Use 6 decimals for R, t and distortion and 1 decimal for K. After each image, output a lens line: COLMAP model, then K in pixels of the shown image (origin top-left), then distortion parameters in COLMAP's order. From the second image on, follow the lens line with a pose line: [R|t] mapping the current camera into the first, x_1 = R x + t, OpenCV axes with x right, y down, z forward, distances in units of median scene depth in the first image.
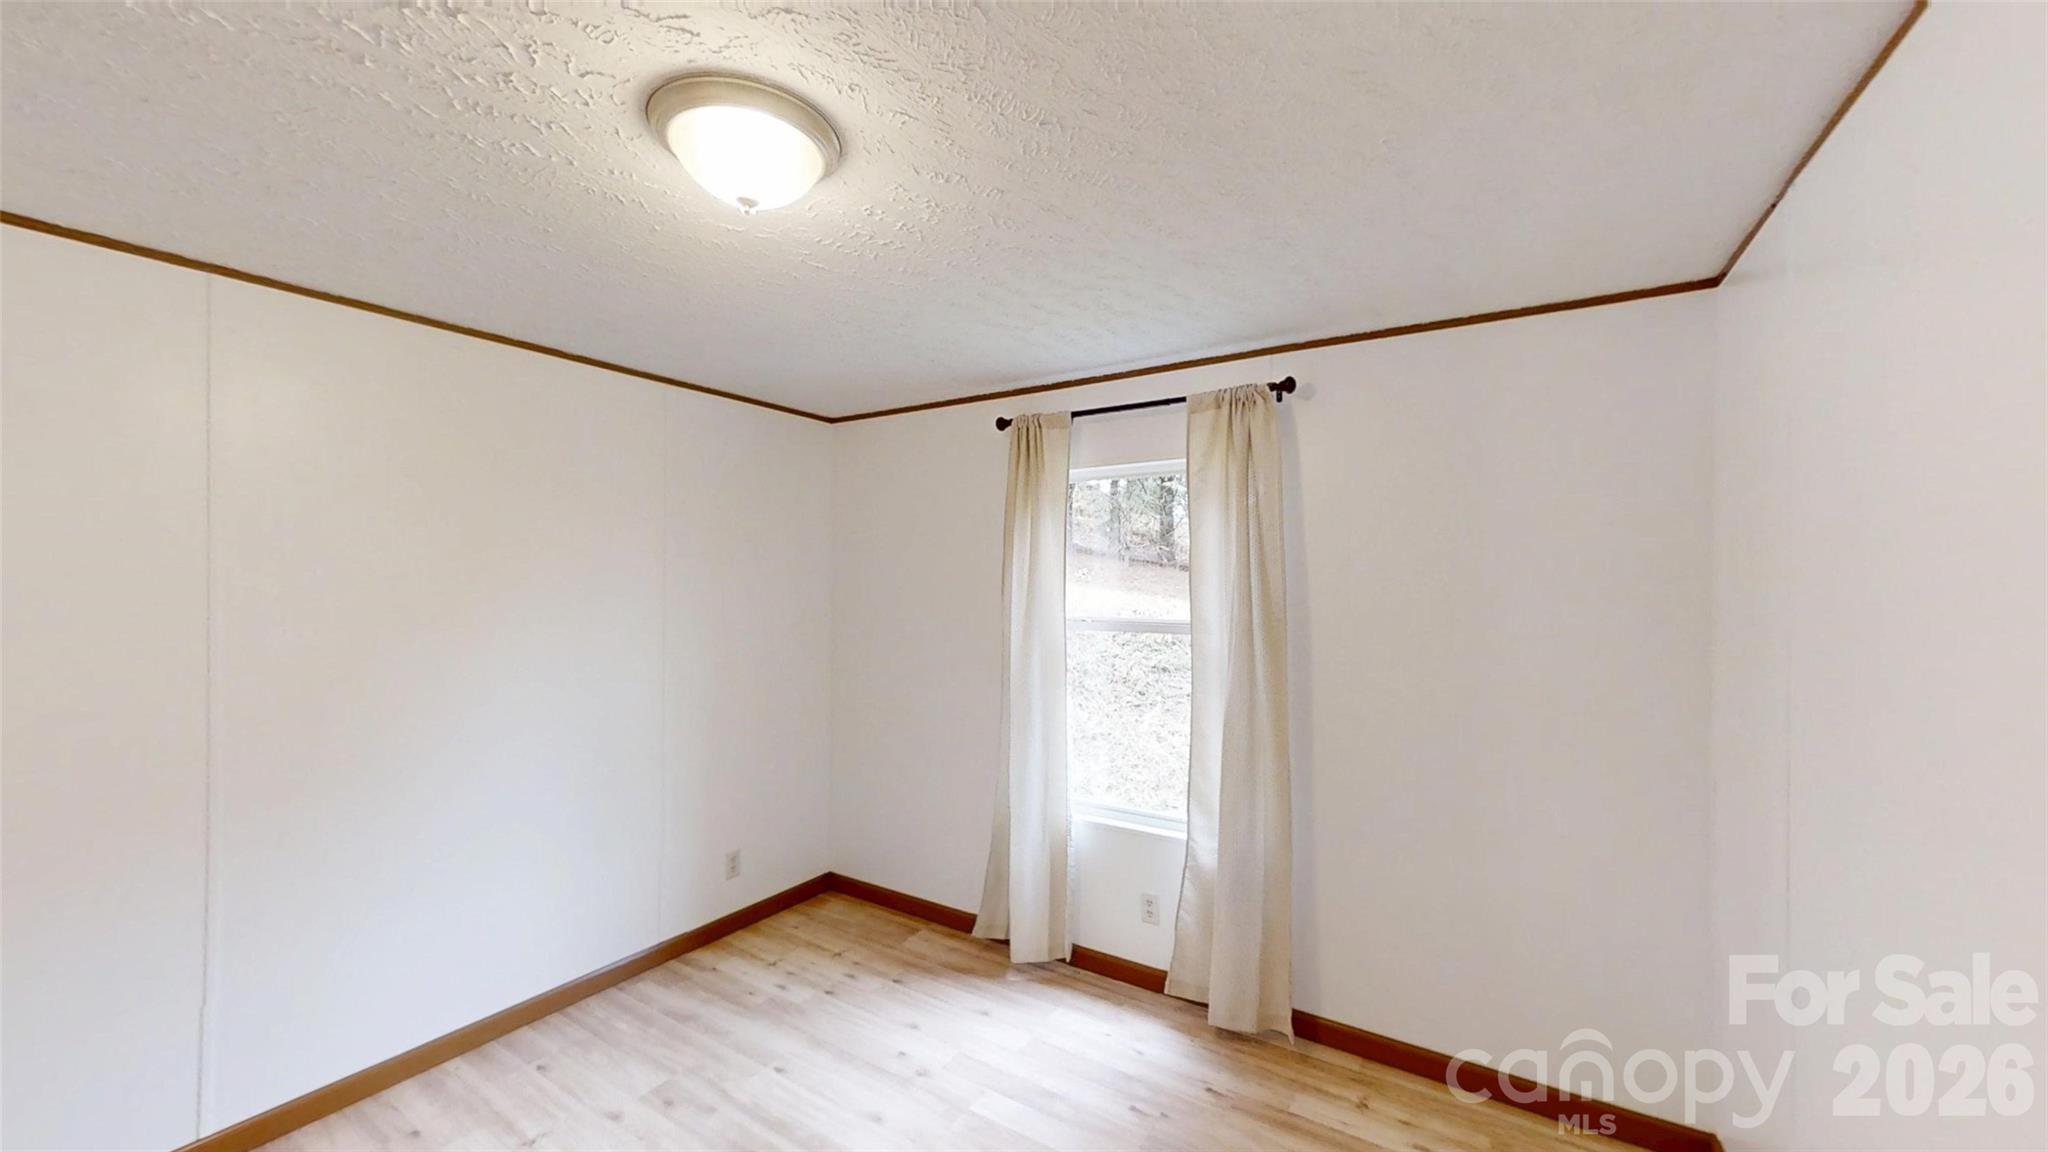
lens RADIAL K [[767.2, 0, 1053.3], [0, 767.2, 574.9], [0, 0, 1]] dist [-0.000569, -0.000119]
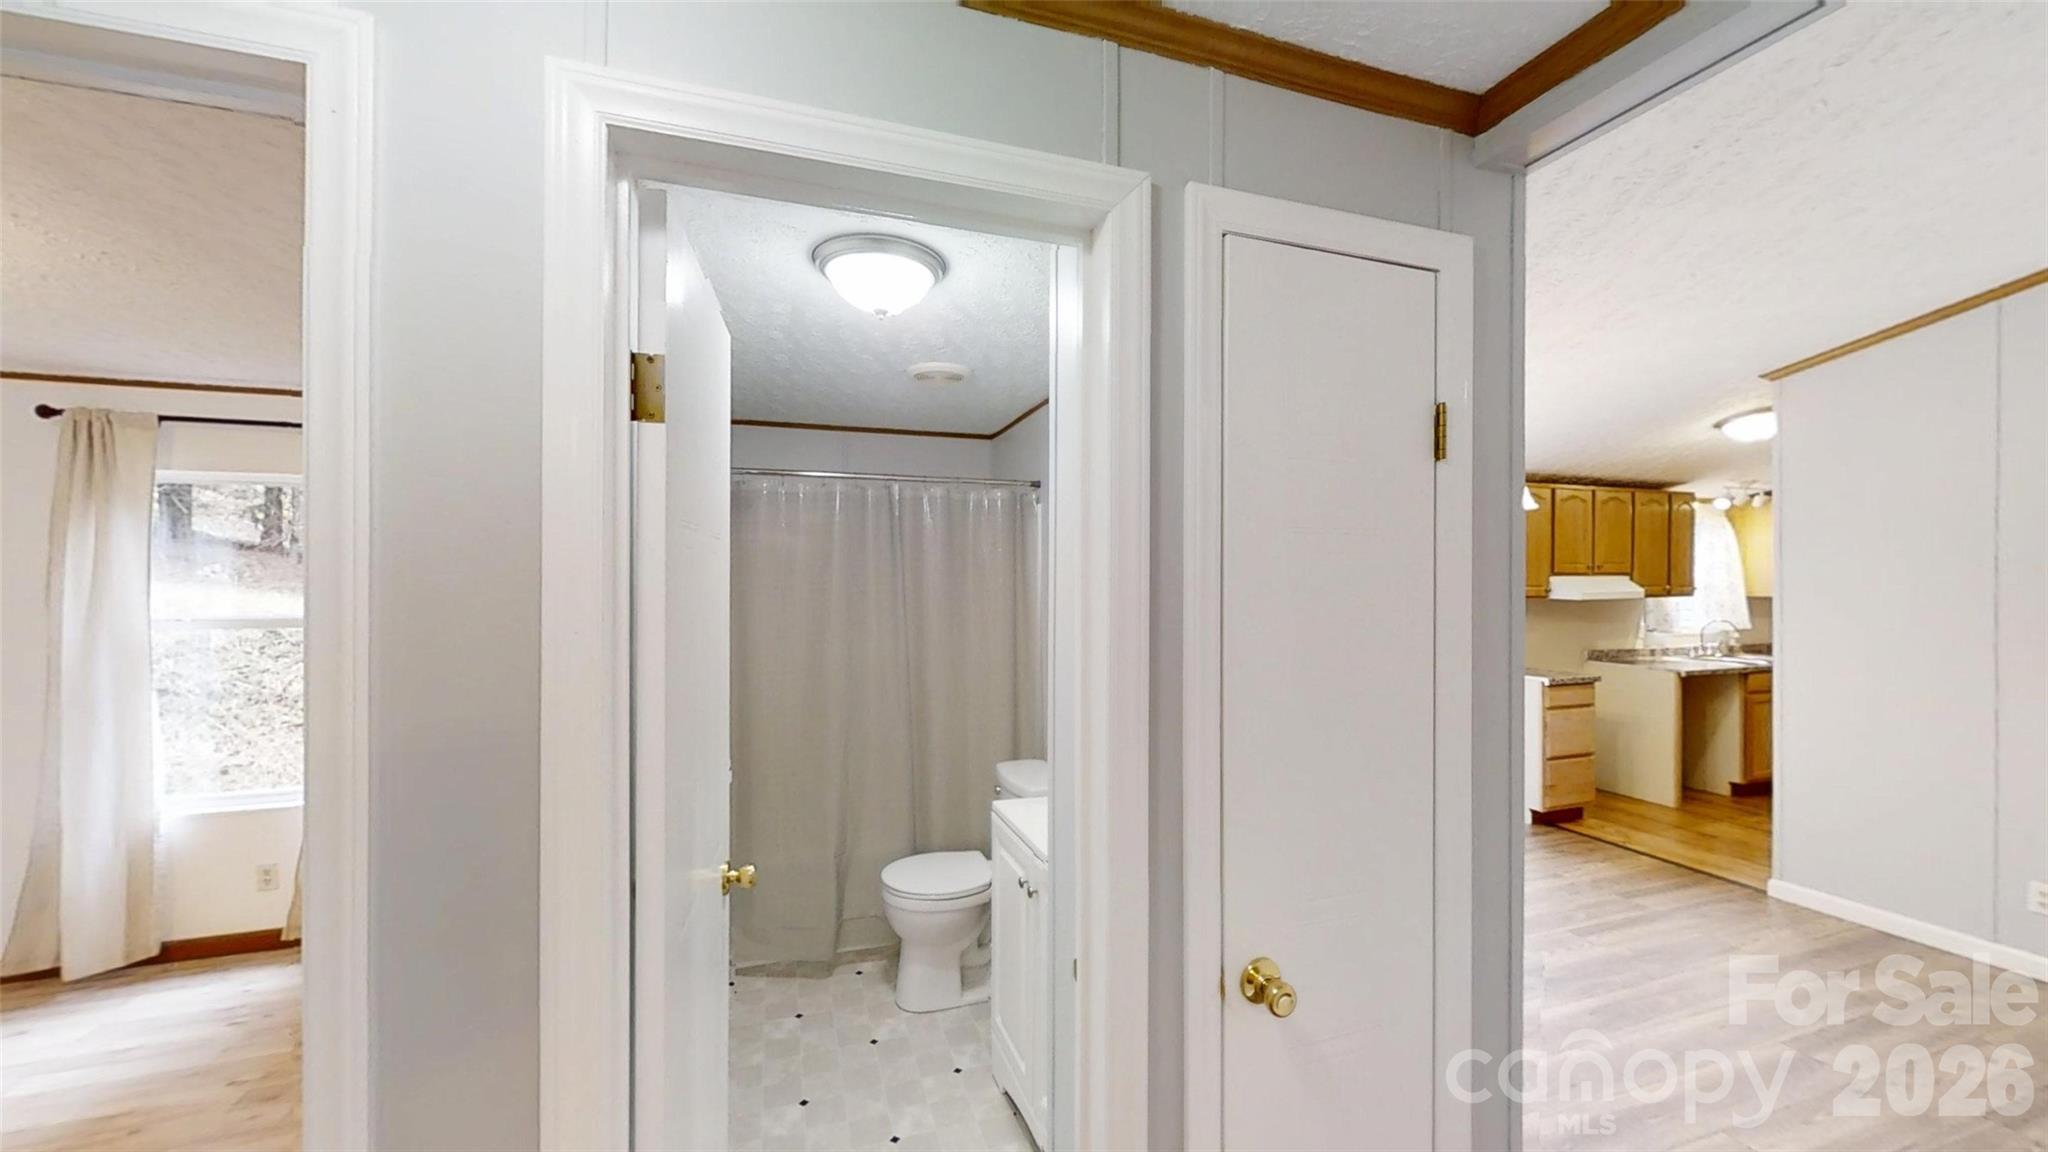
lens RADIAL K [[767.2, 0, 1053.3], [0, 767.2, 574.9], [0, 0, 1]] dist [-0.000569, -0.000119]
pose [[0.652352, -0.001481, 0.757915, 0.026141], [-0.000478, 0.999997, 0.002365, -0.003121], [-0.757916, -0.001905, 0.652350, -0.541683]]
